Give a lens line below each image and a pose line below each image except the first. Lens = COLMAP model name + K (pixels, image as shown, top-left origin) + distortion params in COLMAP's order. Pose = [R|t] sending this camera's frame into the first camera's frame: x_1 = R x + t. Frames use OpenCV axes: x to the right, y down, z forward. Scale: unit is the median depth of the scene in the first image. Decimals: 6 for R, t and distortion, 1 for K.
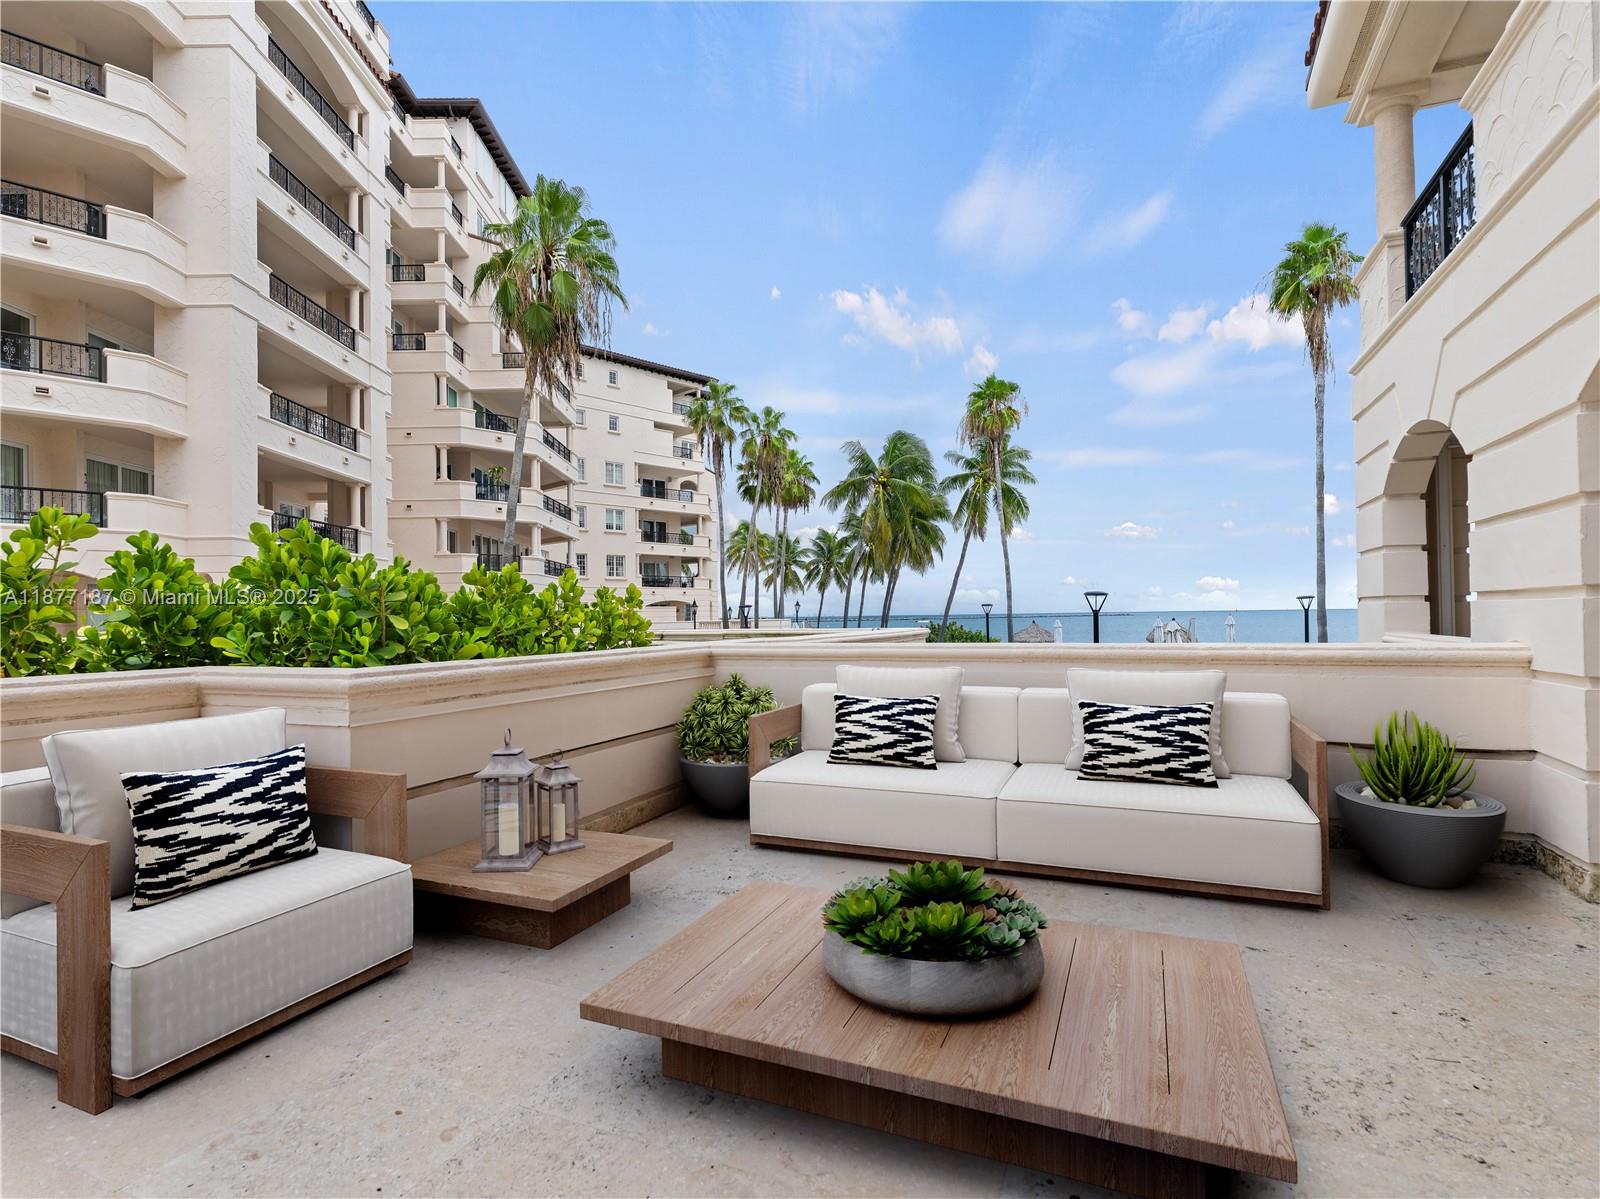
lens RADIAL K [[782.8, 0, 828.1], [0, 782.8, 601.2], [0, 0, 1]] dist [-0.001842, -0.000159]
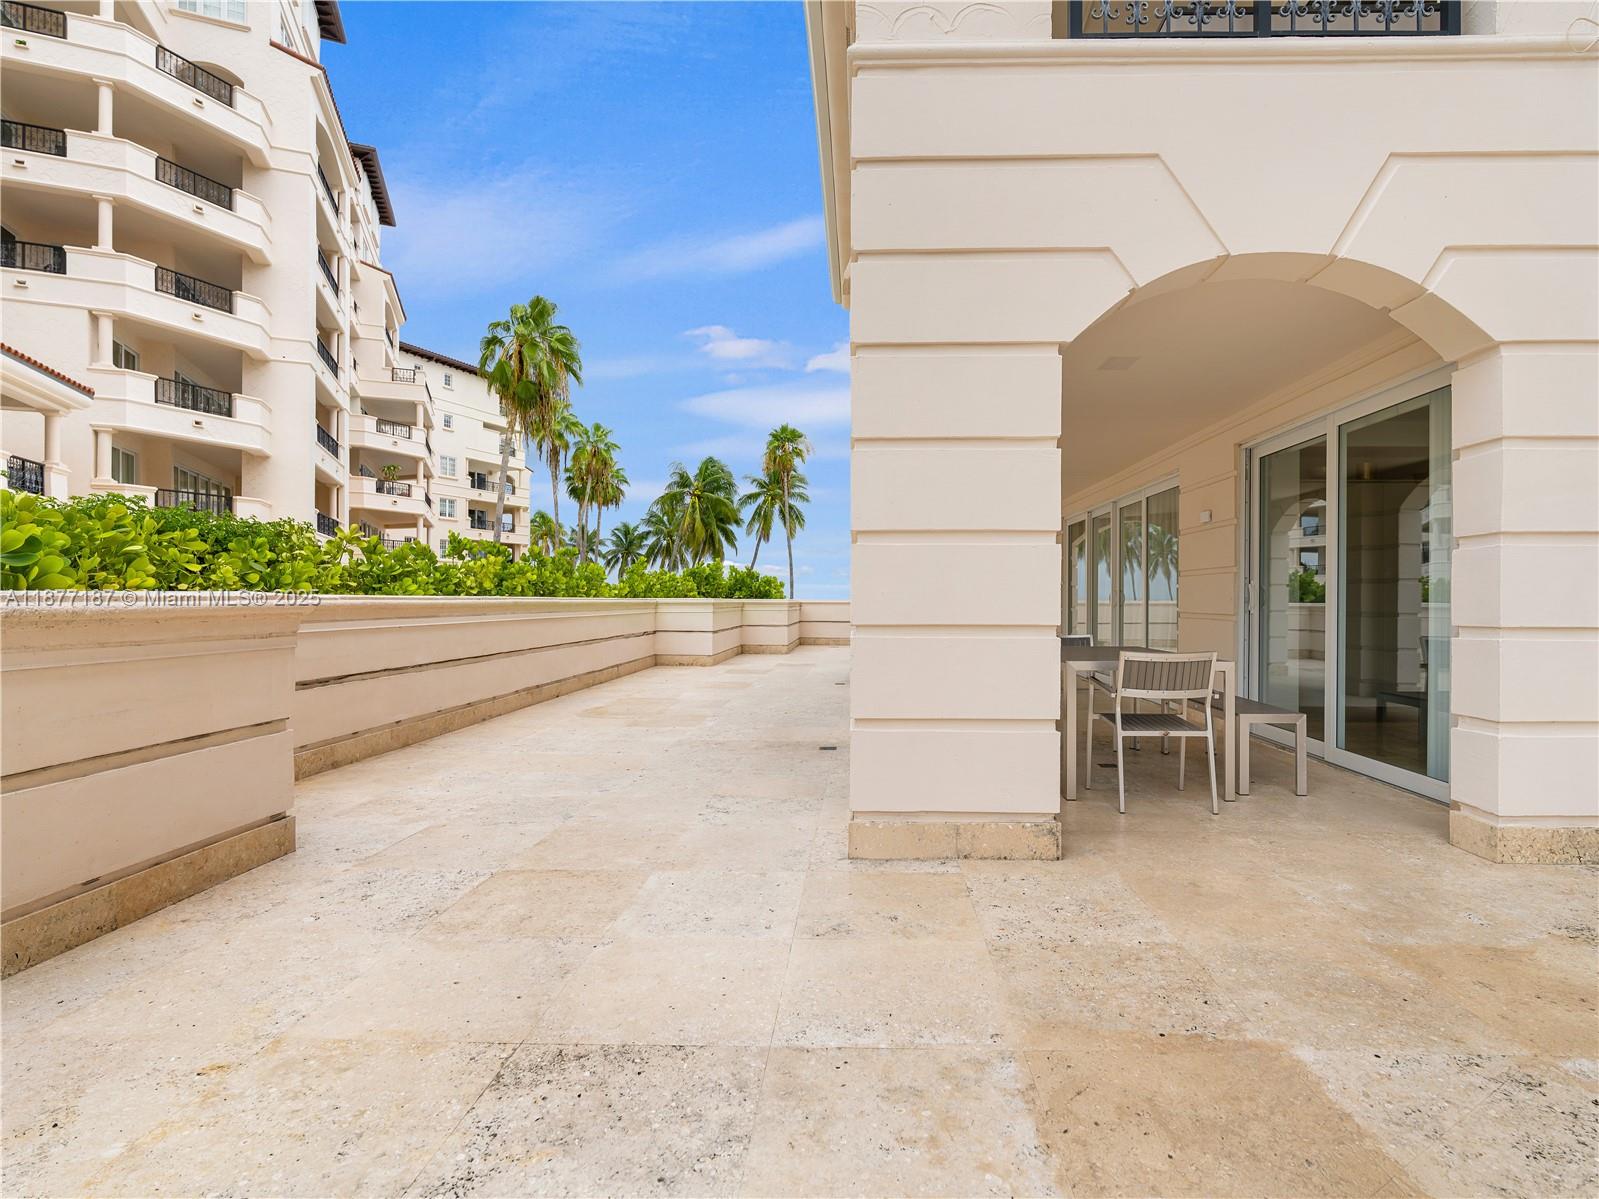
lens RADIAL K [[800.2, 0, 841.5], [0, 800.2, 600.4], [0, 0, 1]] dist [-0.024085, 0.000635]
pose [[0.933404, 0.023462, 0.358060, -0.160670], [-0.028936, 0.999532, 0.009938, 0.000944], [-0.357660, -0.019638, 0.933646, -0.286616]]
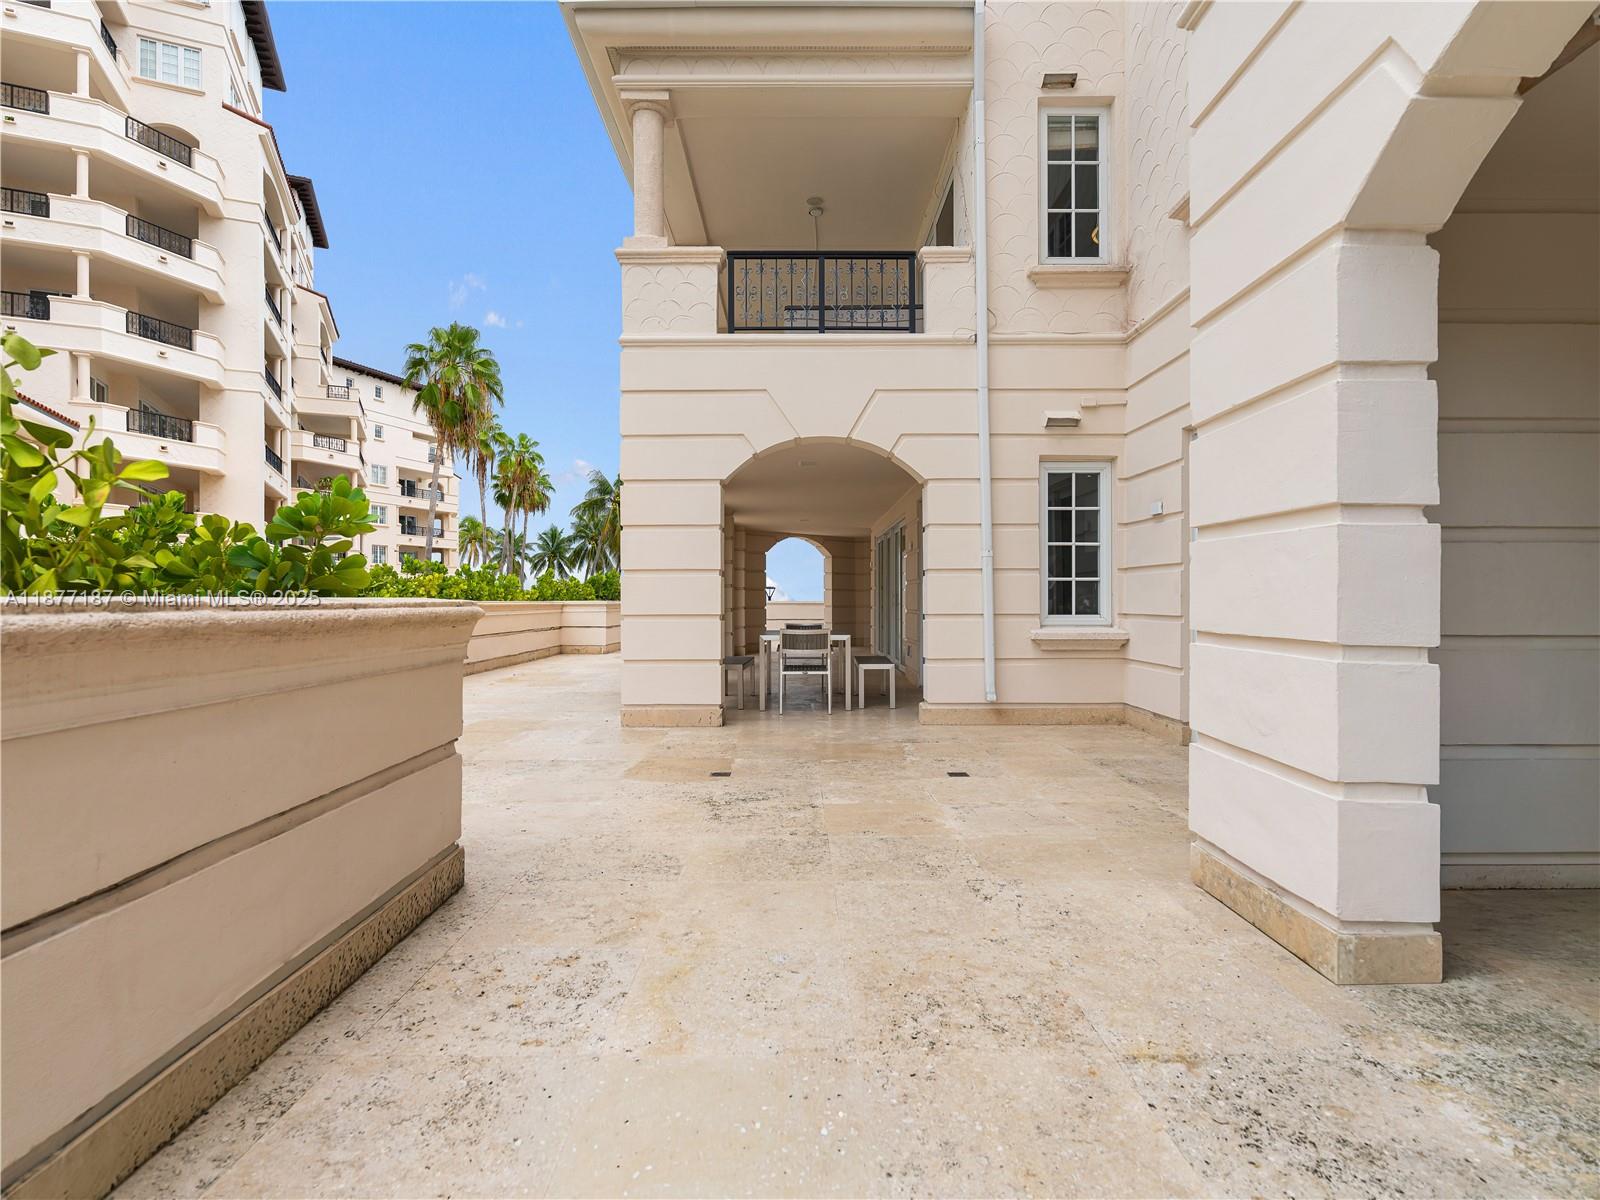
lens RADIAL K [[818.9, 0, 800.0], [0, 818.9, 600.0], [0, 0, 1]] dist [-0.020267, 0.000096]
pose [[0.924312, 0.020139, 0.381105, -0.161709], [-0.025077, 0.999654, 0.007994, -0.001507], [-0.380812, -0.016945, 0.924497, -0.395823]]
